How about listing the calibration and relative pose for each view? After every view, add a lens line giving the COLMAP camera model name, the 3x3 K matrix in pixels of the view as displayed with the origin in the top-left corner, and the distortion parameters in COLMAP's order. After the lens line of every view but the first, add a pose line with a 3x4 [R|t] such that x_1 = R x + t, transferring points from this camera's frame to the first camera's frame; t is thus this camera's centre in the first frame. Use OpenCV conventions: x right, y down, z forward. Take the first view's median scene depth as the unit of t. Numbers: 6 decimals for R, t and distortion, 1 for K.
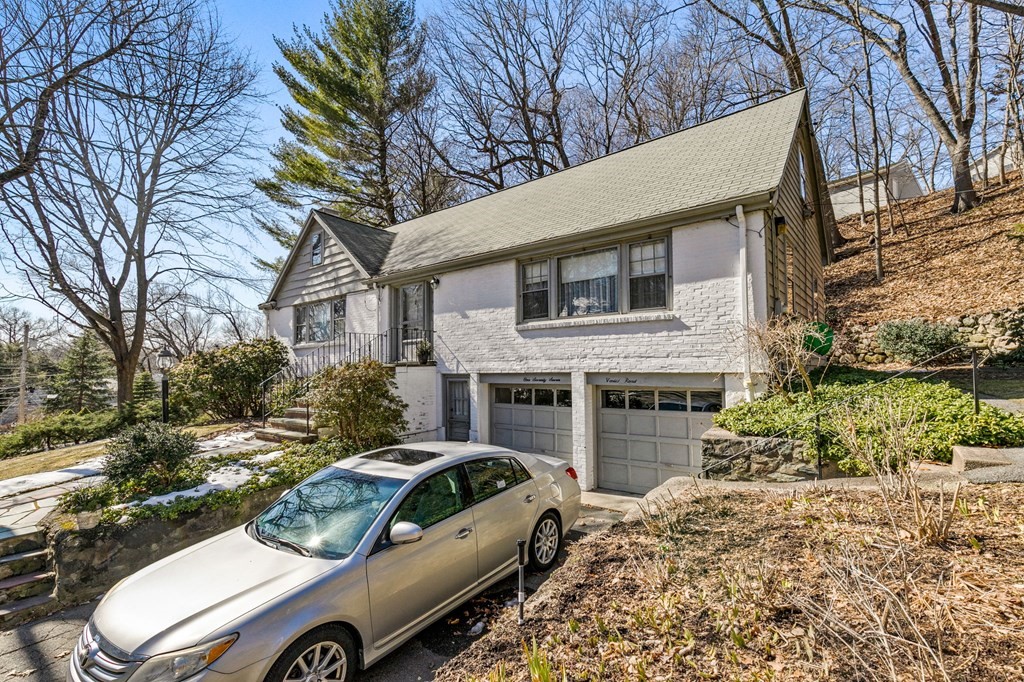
lens RADIAL K [[468.2, 0, 515.4], [0, 468.2, 409.6], [0, 0, 1]] dist [0.003244, 0.000662]
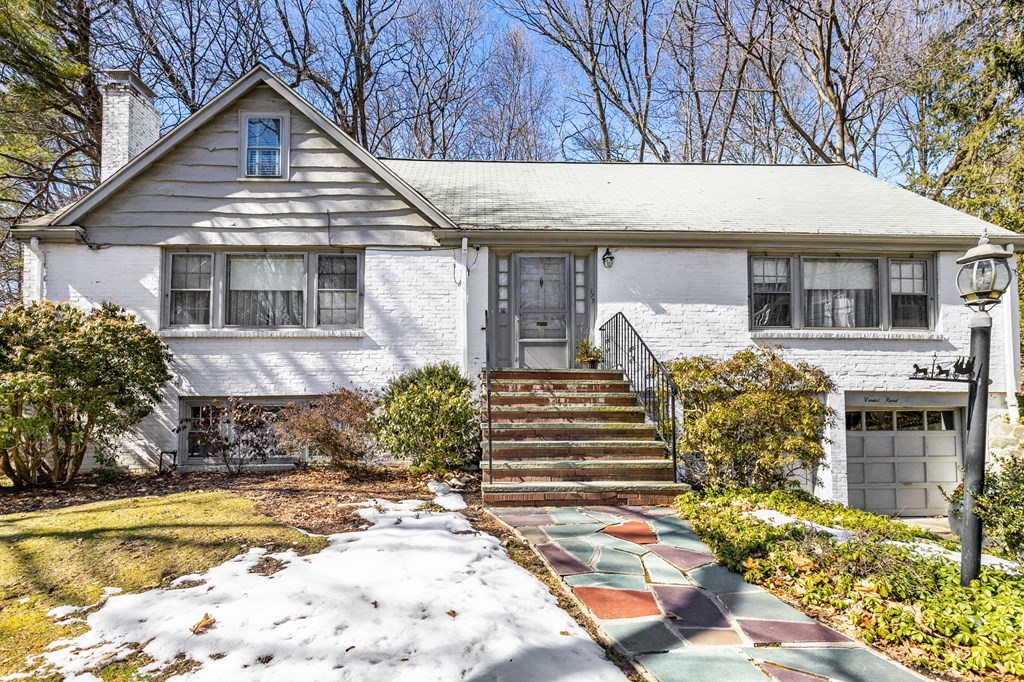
lens RADIAL K [[468.2, 0, 515.4], [0, 468.2, 409.6], [0, 0, 1]] dist [0.003244, 0.000662]
pose [[0.755009, -0.015783, 0.655524, -0.920501], [0.045825, 0.998536, -0.028737, -0.047483], [-0.654111, 0.051736, 0.754627, 0.742936]]
